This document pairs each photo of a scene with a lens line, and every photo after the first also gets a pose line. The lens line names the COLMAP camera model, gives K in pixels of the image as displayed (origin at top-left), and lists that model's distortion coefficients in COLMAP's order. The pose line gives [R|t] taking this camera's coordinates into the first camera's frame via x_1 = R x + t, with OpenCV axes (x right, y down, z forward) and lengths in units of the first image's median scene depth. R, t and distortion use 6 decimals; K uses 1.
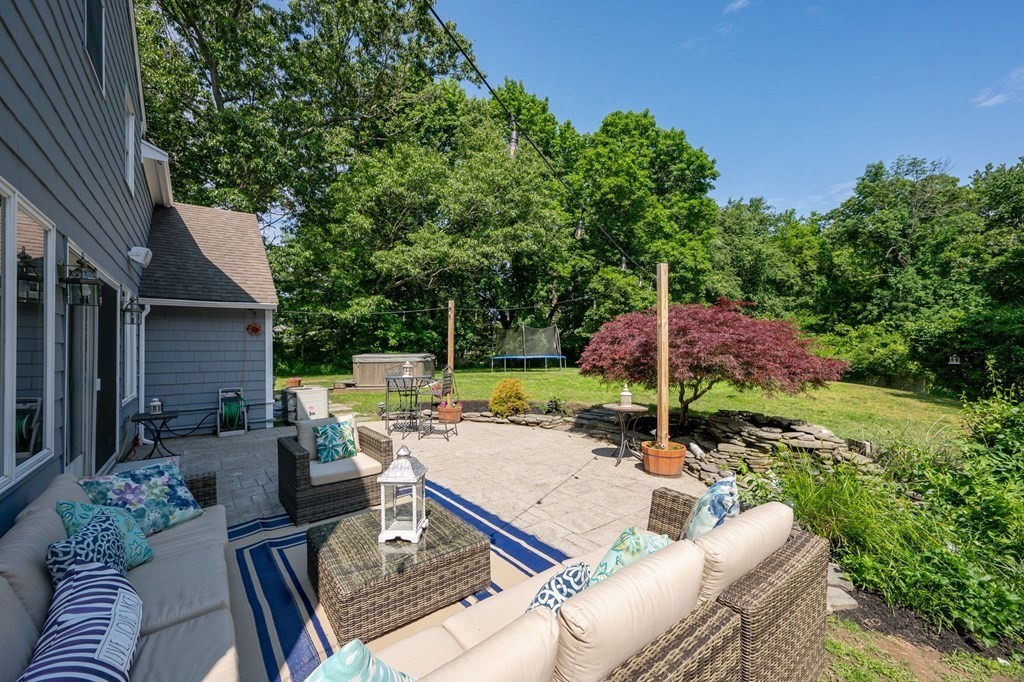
lens RADIAL K [[400.8, 0, 514.8], [0, 400.8, 342.6], [0, 0, 1]] dist [0.000117, 0.000058]
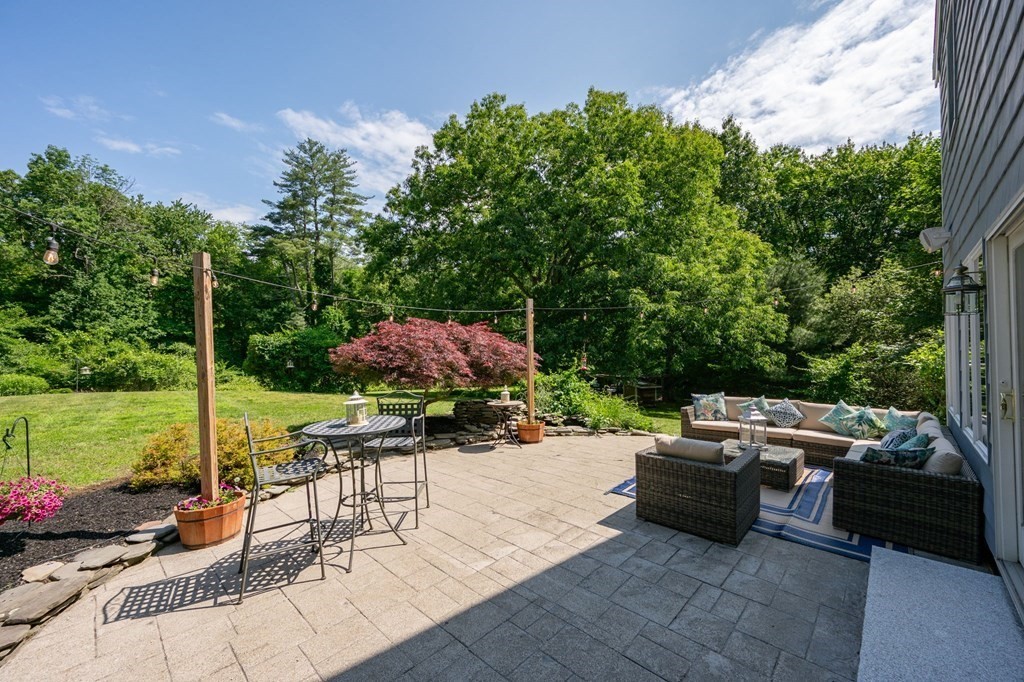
lens RADIAL K [[400.8, 0, 515.6], [0, 400.8, 349.7], [0, 0, 1]] dist [0.000117, 0.000058]
pose [[-0.139300, 0.007151, 0.990224, -0.119981], [-0.002407, 0.999969, -0.007560, 0.000640], [-0.990247, -0.003437, -0.139278, 0.142436]]
